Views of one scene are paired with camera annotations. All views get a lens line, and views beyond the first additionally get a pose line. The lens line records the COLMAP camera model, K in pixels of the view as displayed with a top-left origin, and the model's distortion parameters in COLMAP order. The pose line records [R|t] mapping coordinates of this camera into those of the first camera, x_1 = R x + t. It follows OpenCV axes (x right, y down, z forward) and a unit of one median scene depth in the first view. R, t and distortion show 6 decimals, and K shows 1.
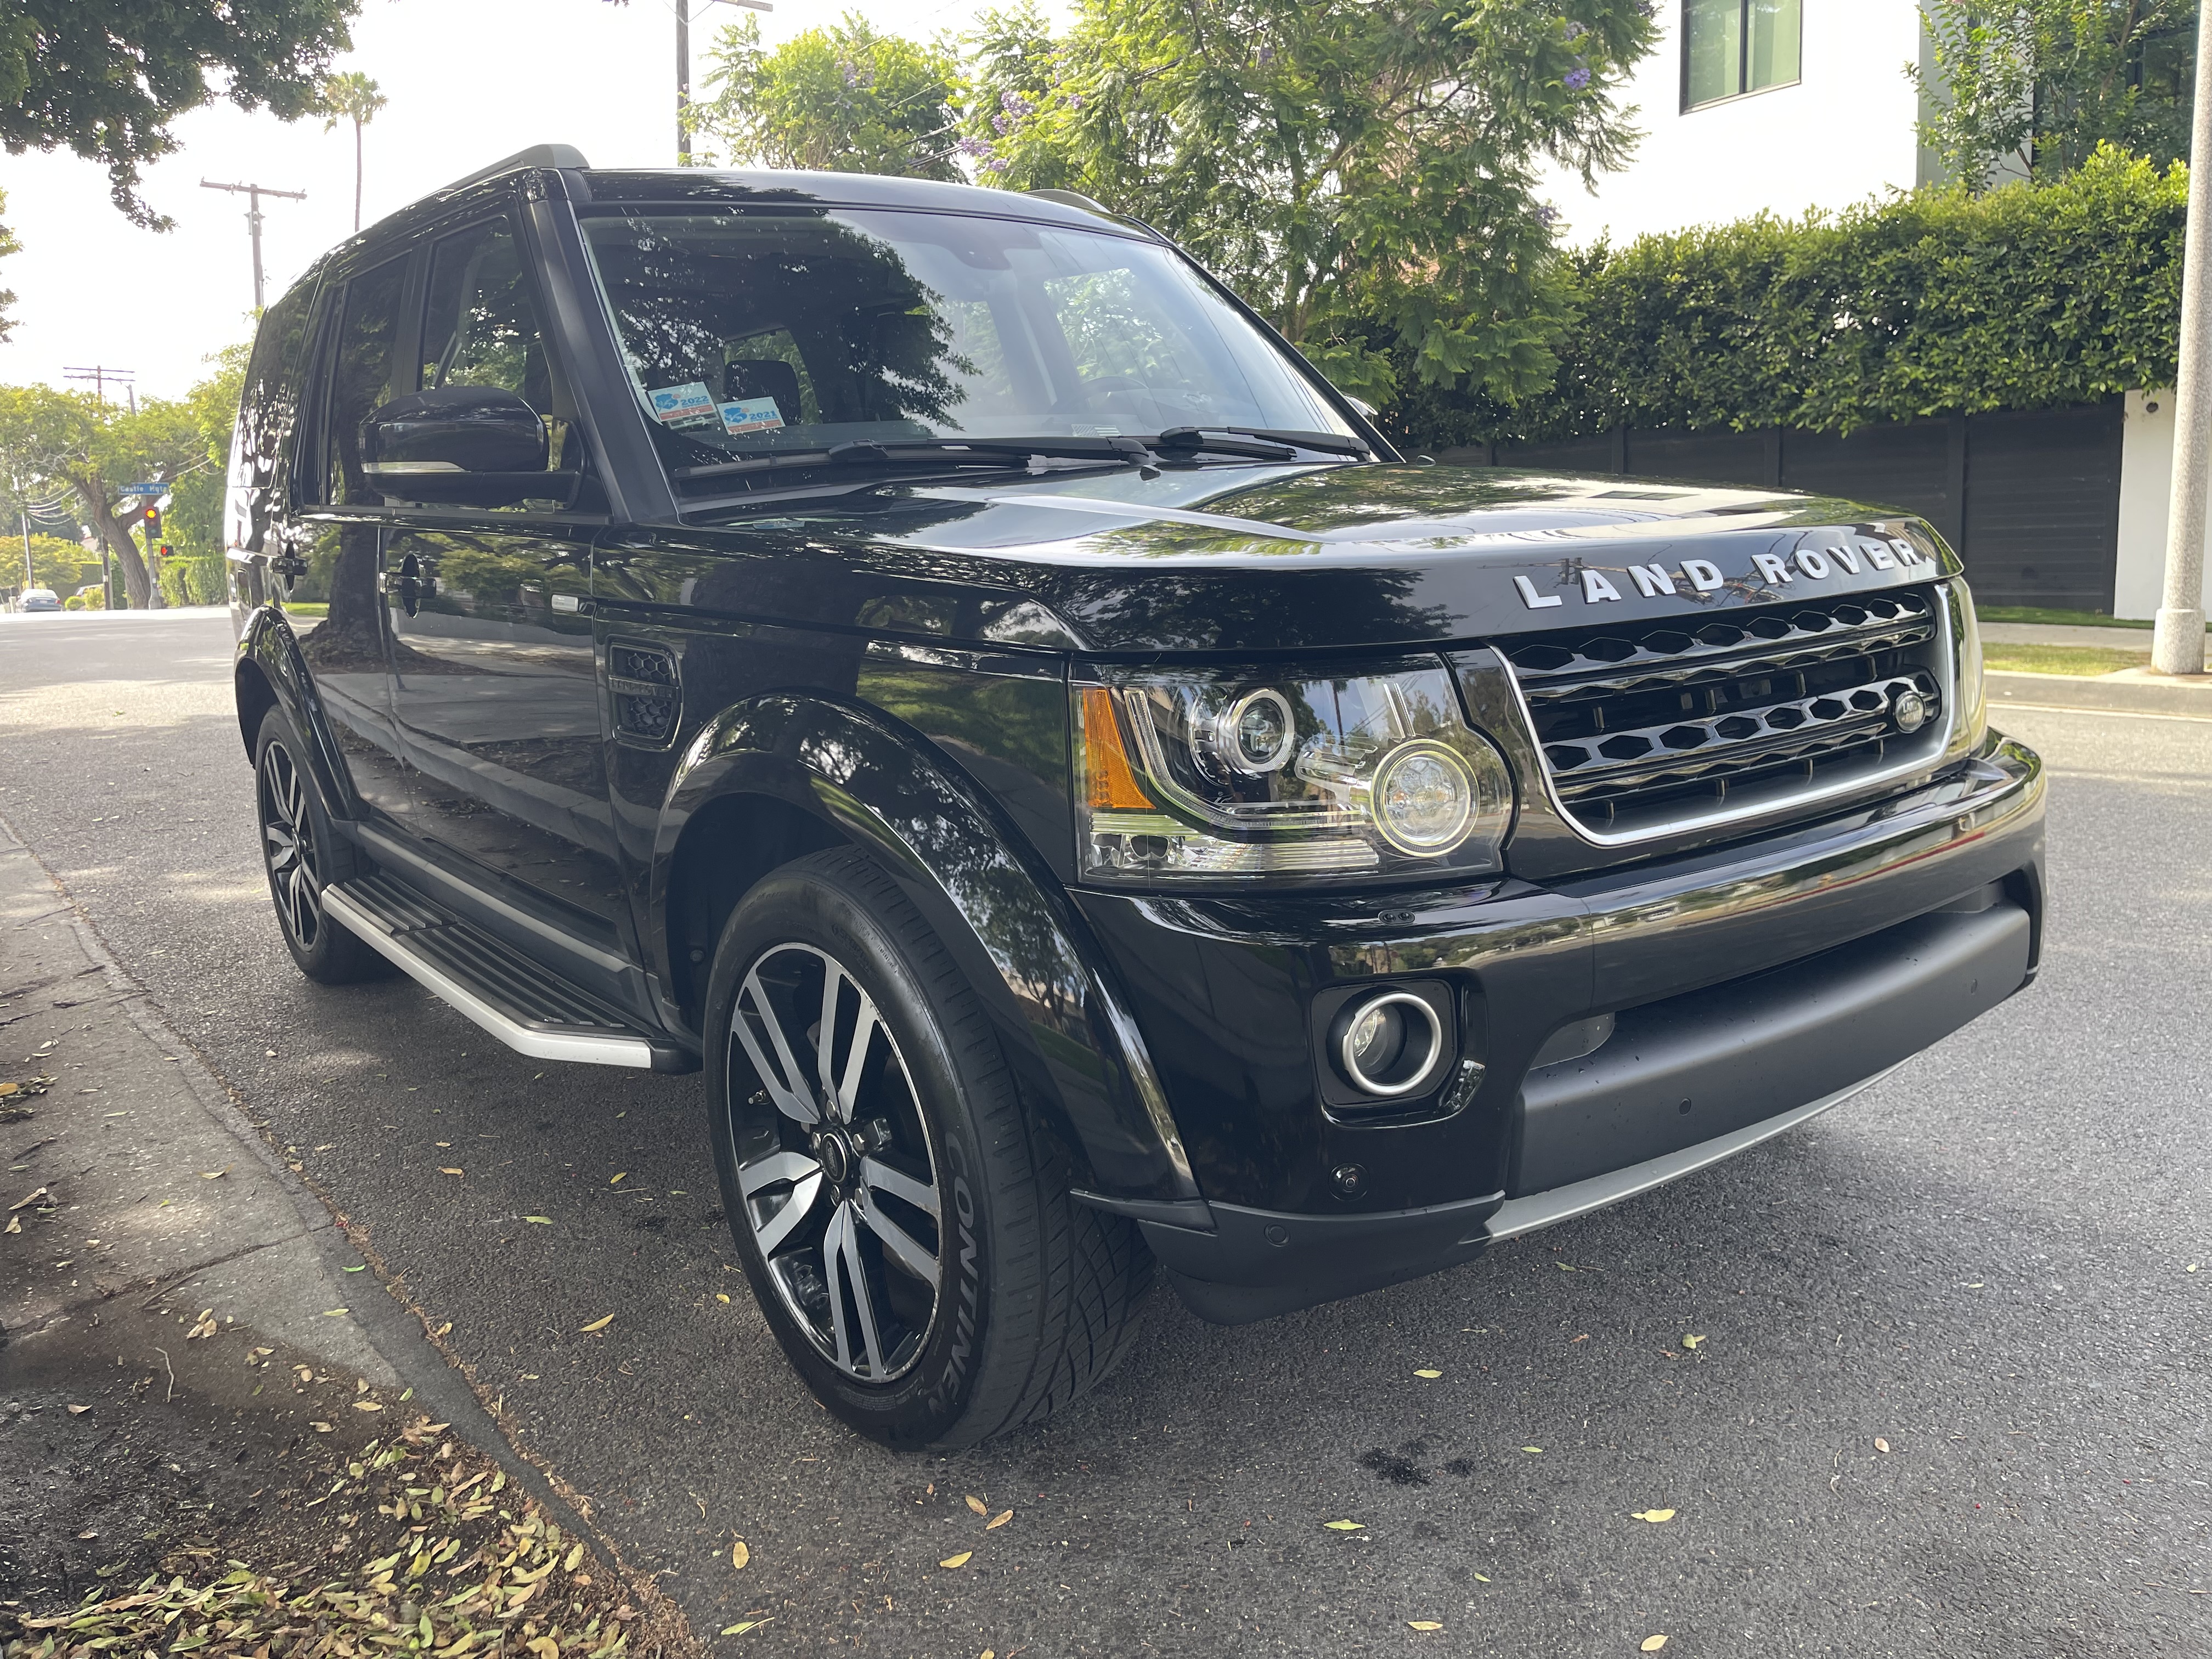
lens RADIAL K [[1618.4, 0, 1106.0], [0, 1618.4, 829.5], [0, 0, 1]] dist [0.094148, -0.121286]
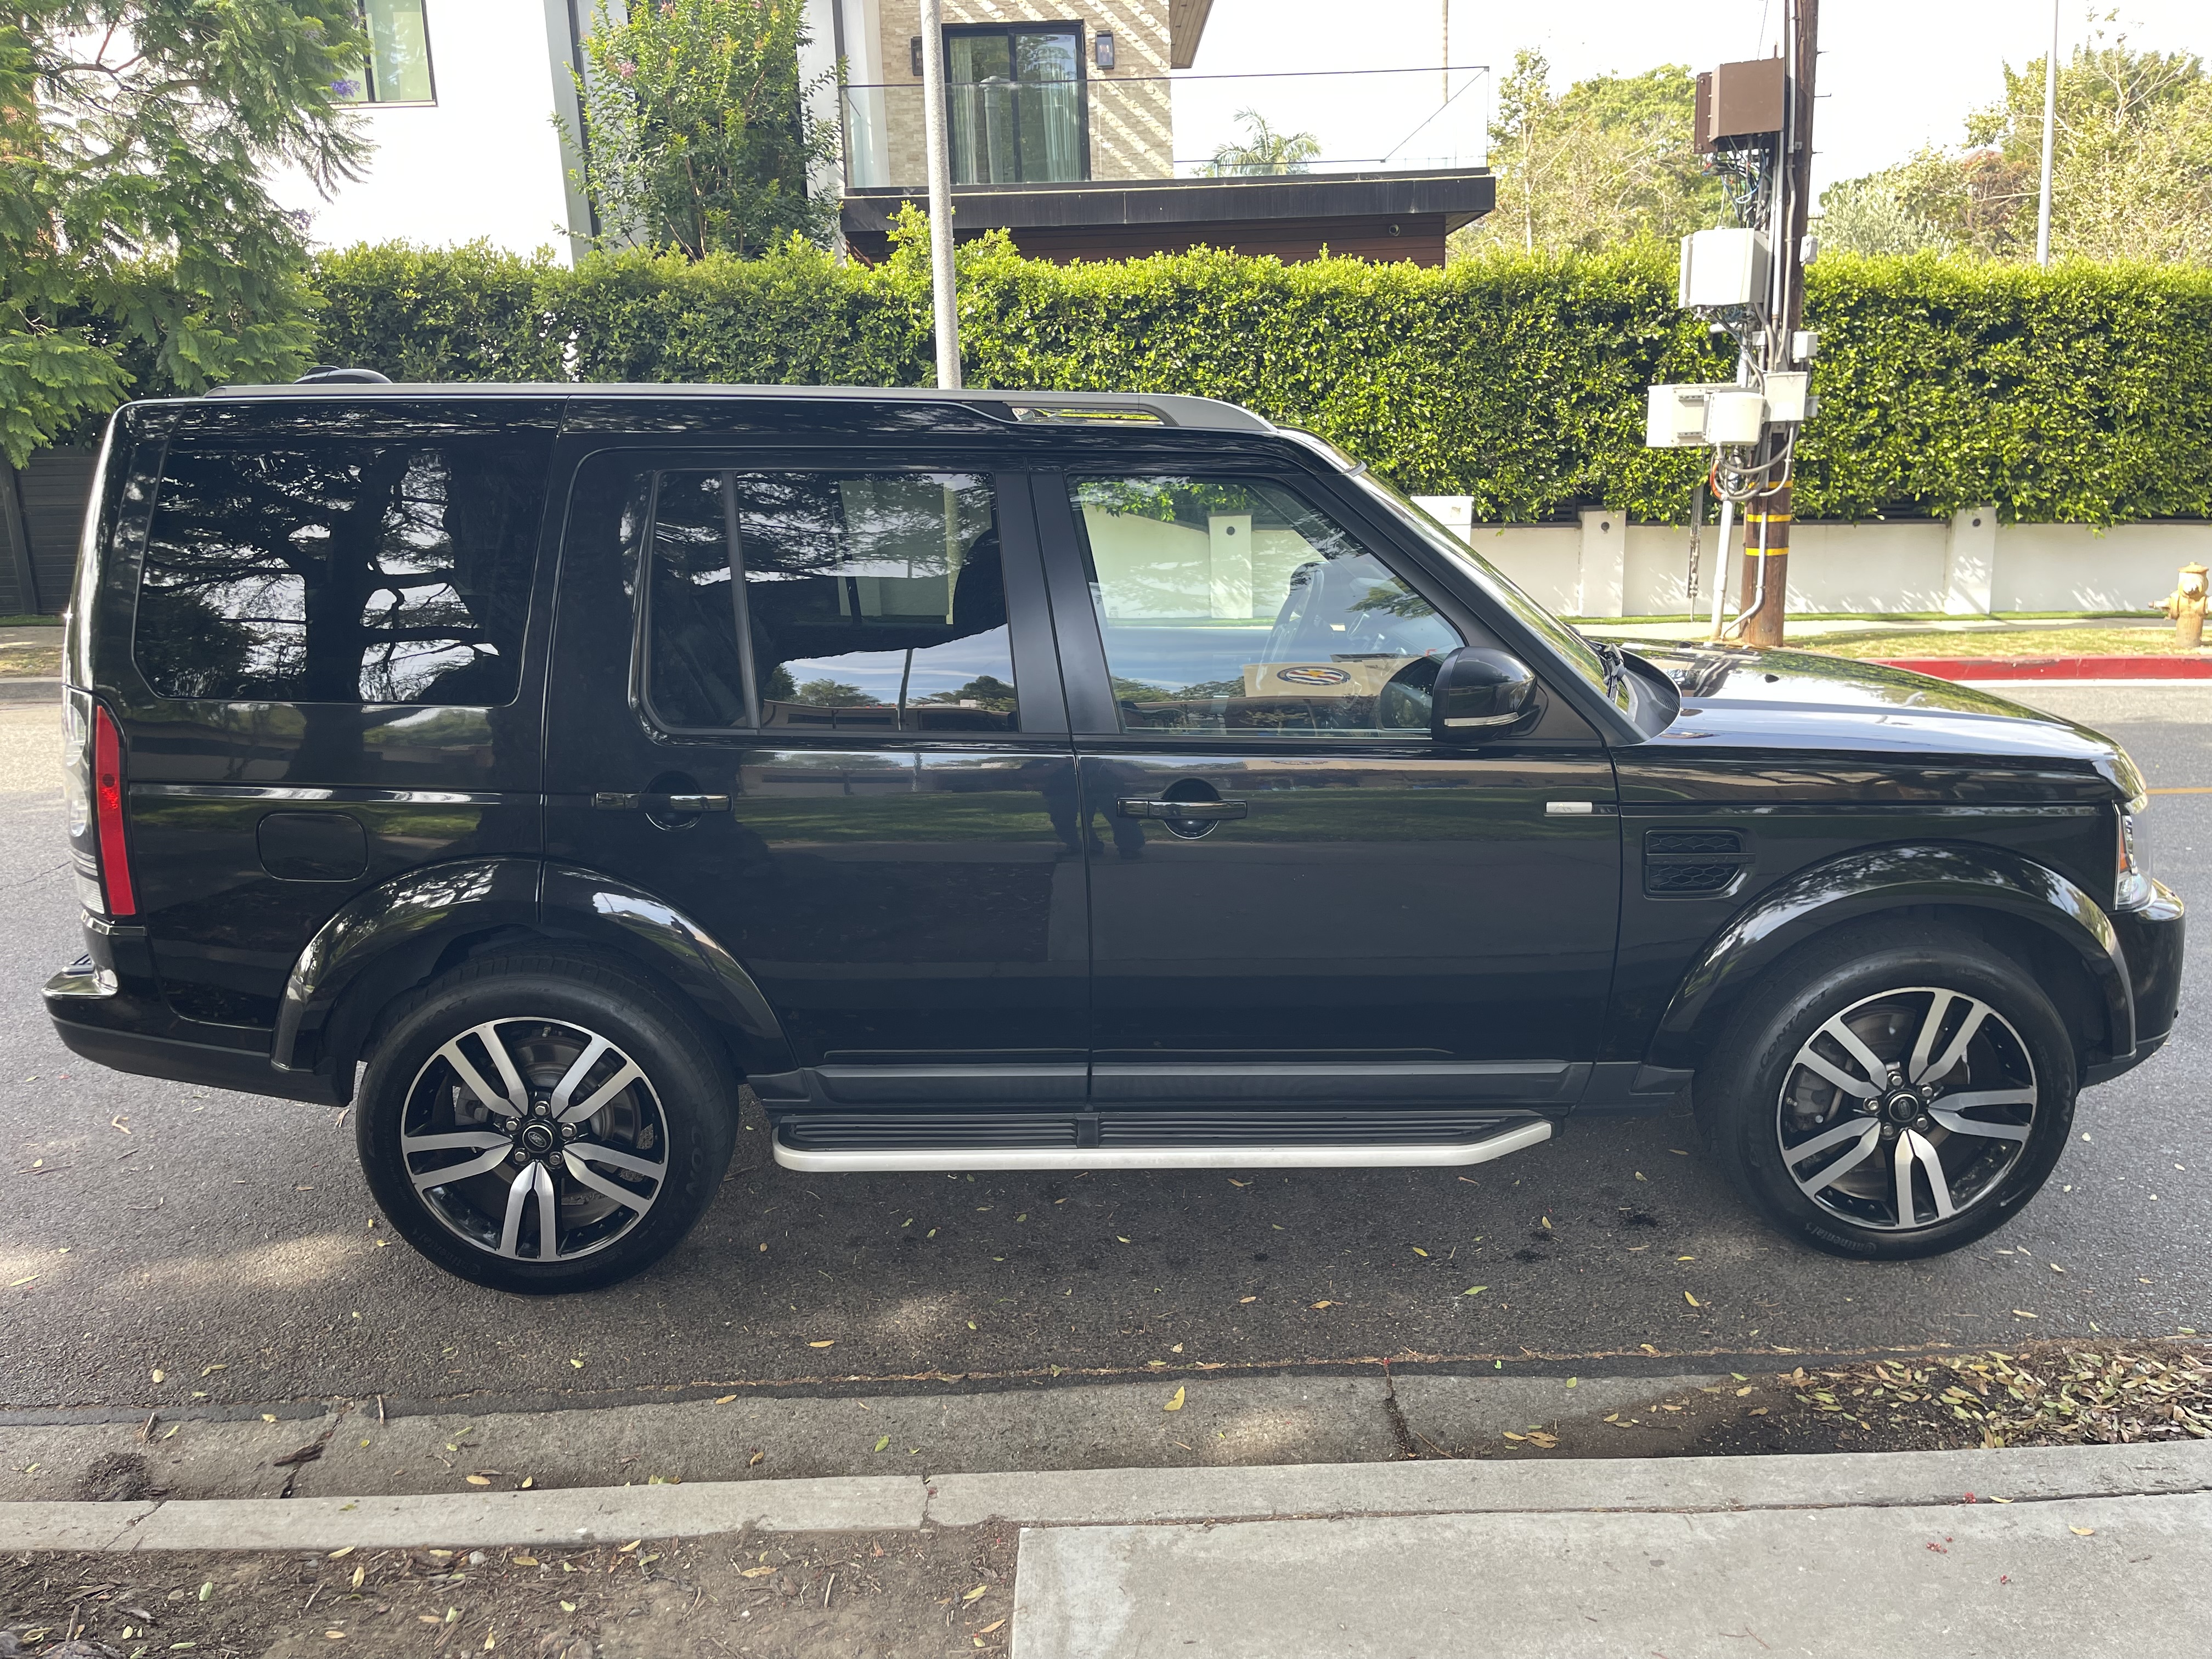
lens RADIAL K [[1618.4, 0, 1106.0], [0, 1618.4, 829.5], [0, 0, 1]] dist [0.094148, -0.121286]
pose [[0.602250, -0.162228, 0.781650, -0.281175], [0.146999, 0.984927, 0.091157, -0.052192], [-0.784657, 0.060003, 0.617020, 0.082456]]
